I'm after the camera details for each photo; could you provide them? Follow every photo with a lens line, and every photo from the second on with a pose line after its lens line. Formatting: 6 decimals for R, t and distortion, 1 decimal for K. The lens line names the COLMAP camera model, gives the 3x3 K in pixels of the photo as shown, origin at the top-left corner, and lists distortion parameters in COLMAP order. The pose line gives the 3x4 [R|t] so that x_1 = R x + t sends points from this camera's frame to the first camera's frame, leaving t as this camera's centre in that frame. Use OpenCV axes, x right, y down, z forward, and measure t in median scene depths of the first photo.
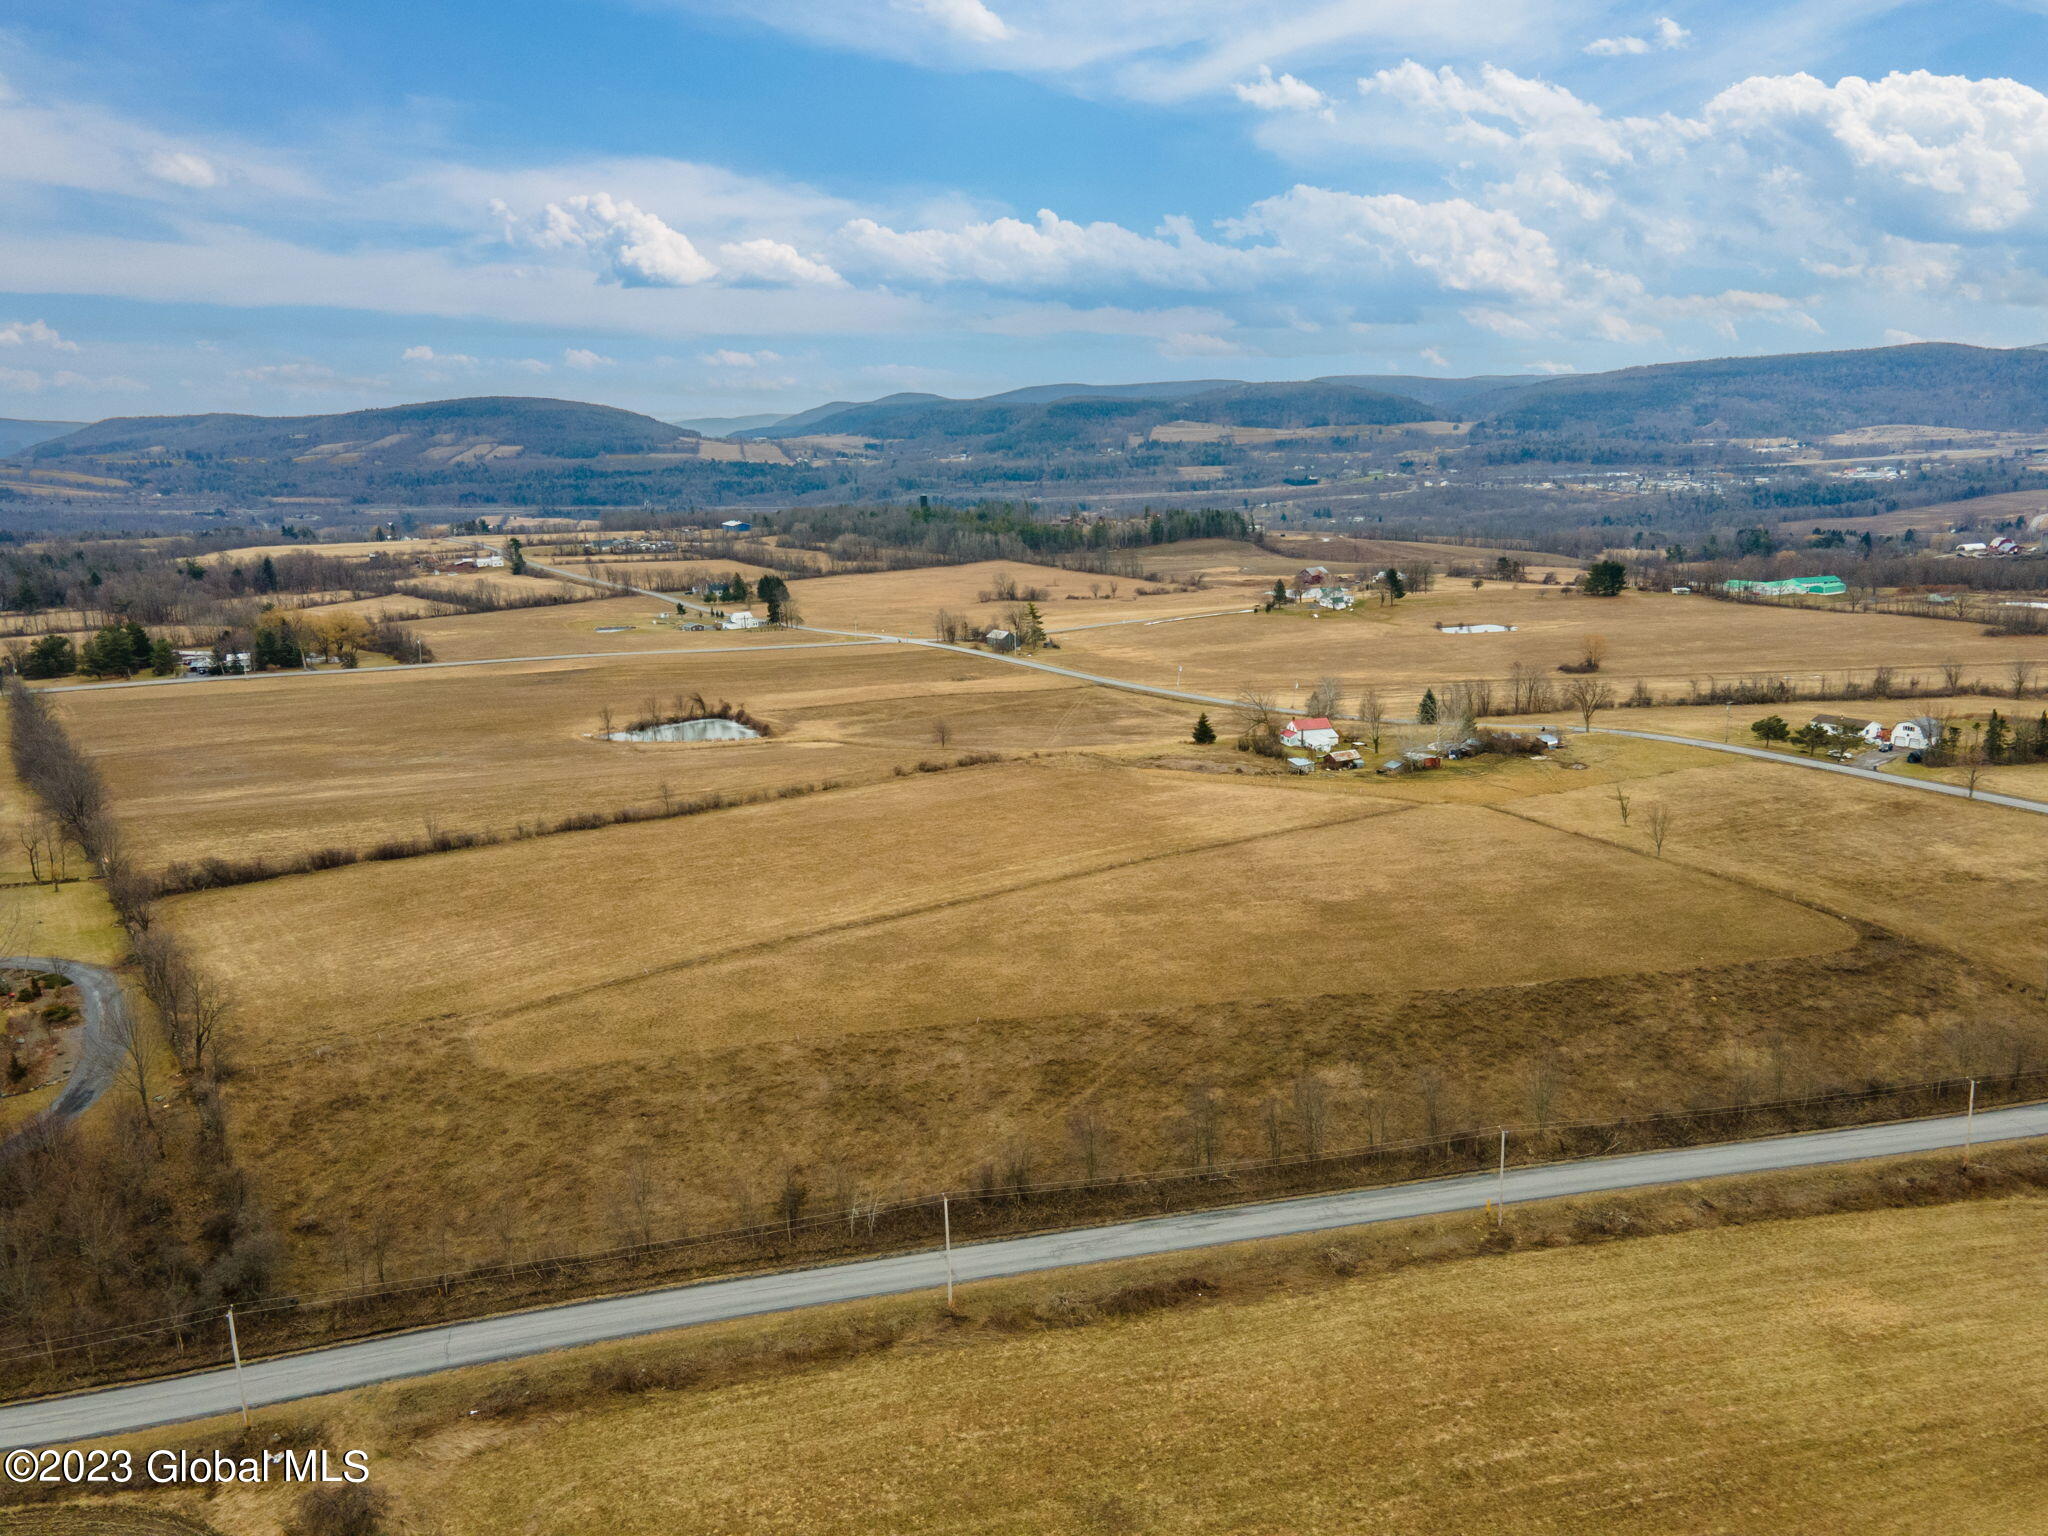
lens RADIAL K [[1495.1, 0, 1020.6], [0, 1495.1, 763.9], [0, 0, 1]] dist [0.039108, 0.009199]
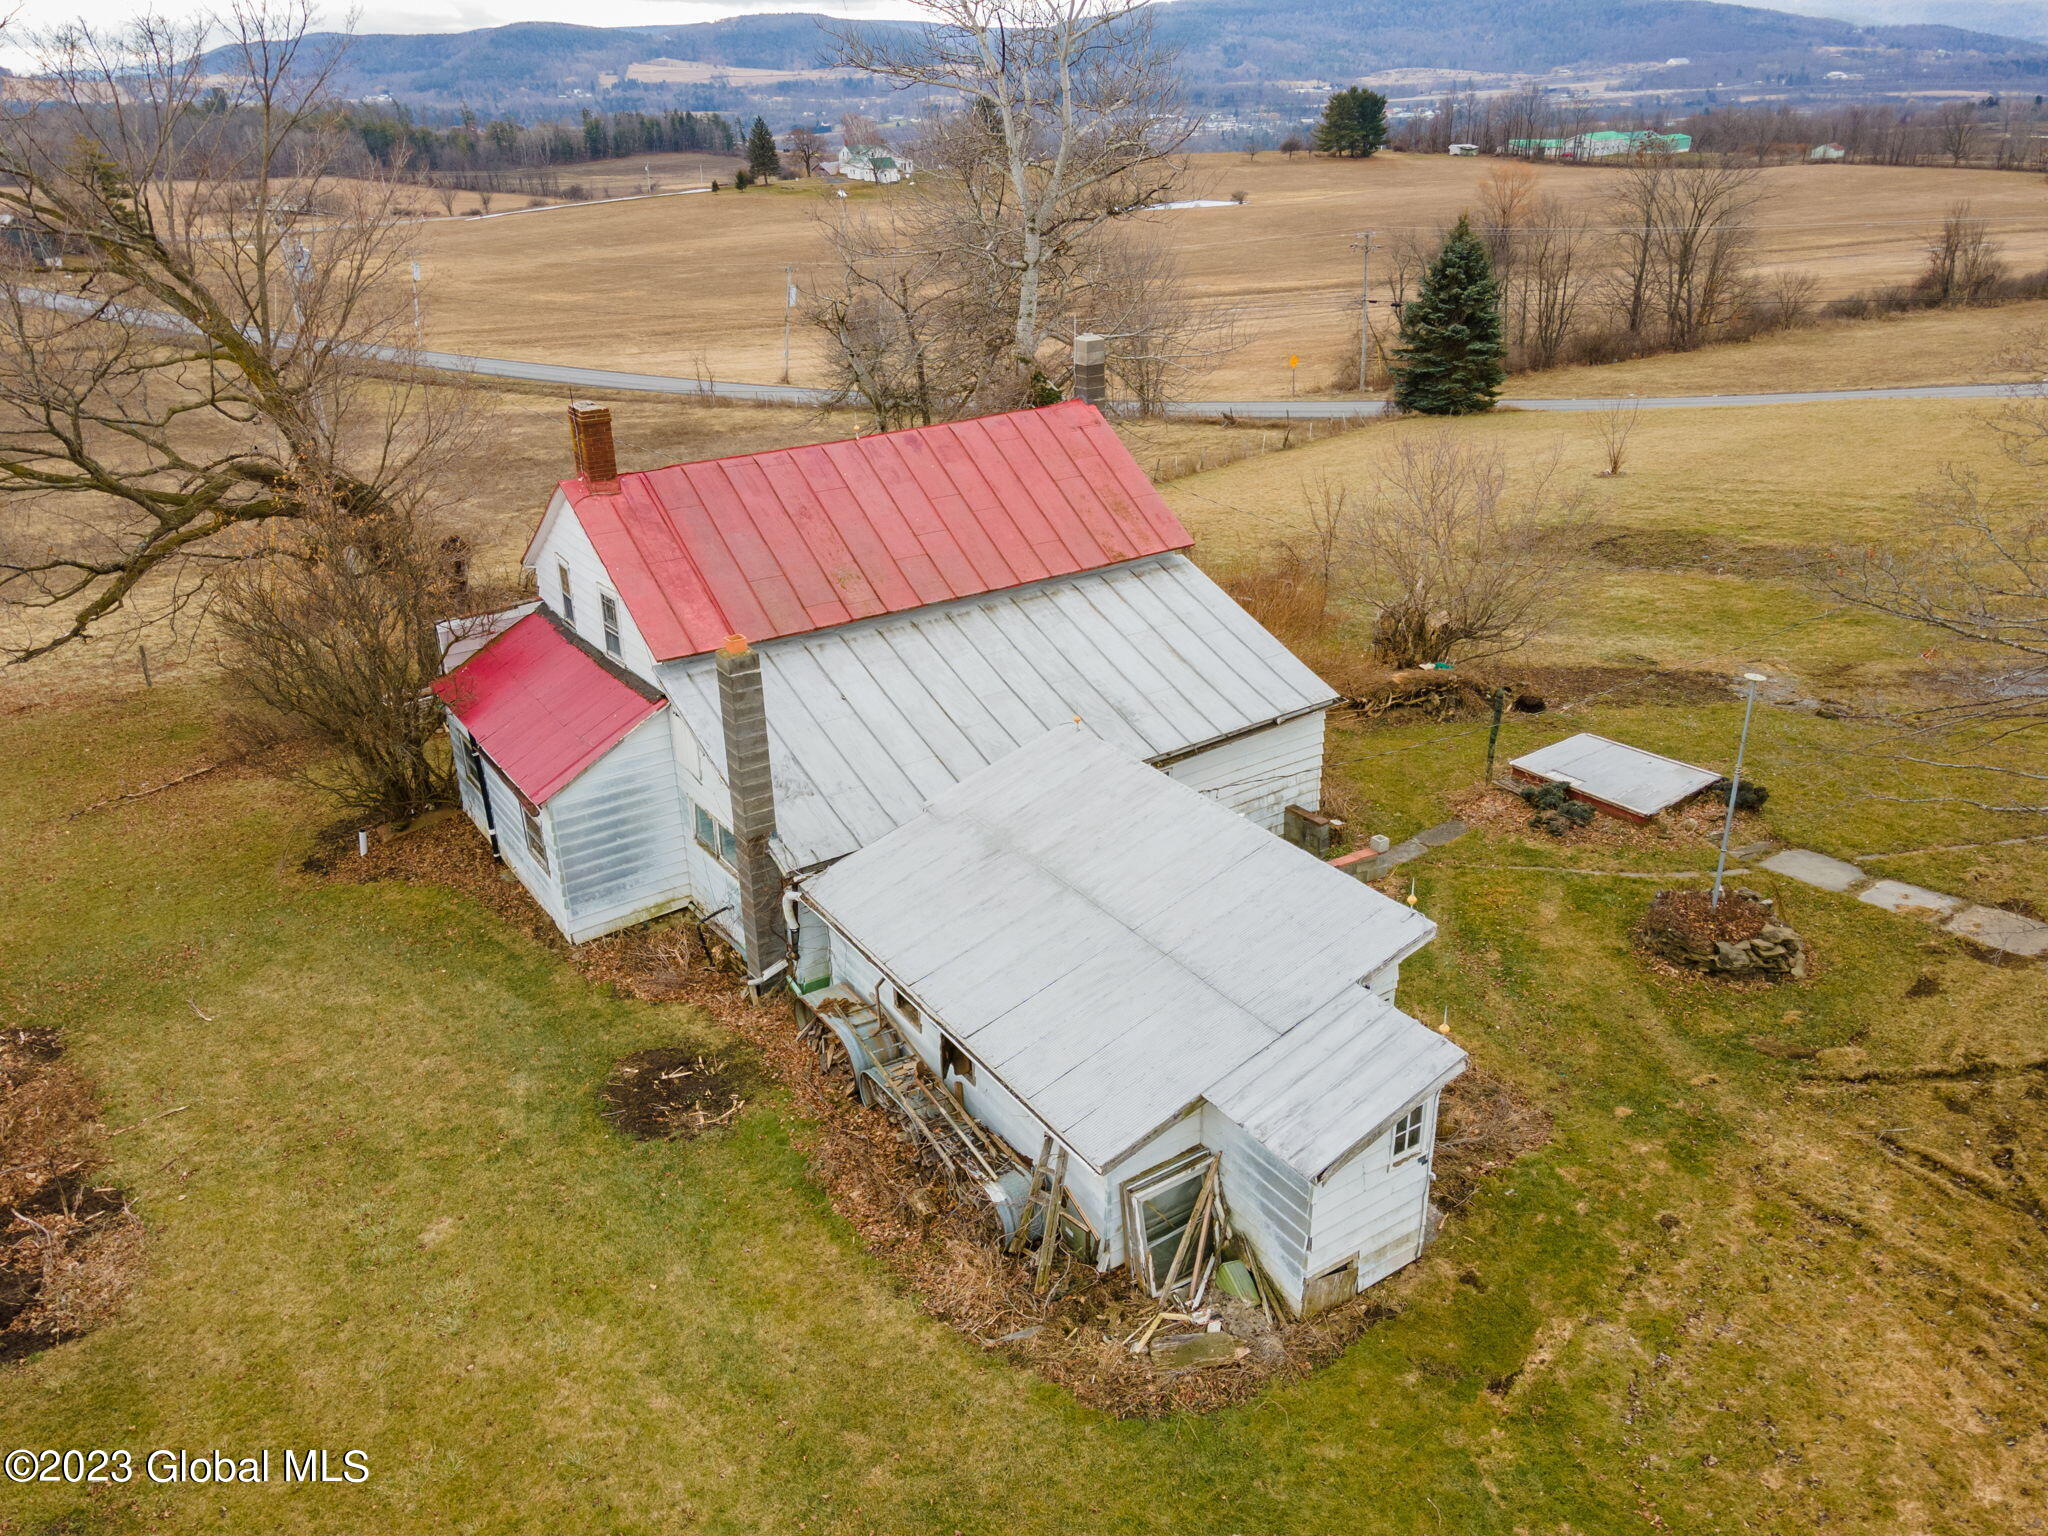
lens RADIAL K [[1495.1, 0, 1020.6], [0, 1495.1, 763.9], [0, 0, 1]] dist [0.039108, 0.009199]
pose [[0.953153, -0.121926, 0.276827, 0.020950], [0.066049, 0.976973, 0.202882, -0.003392], [-0.295189, -0.175093, 0.939258, 0.108480]]
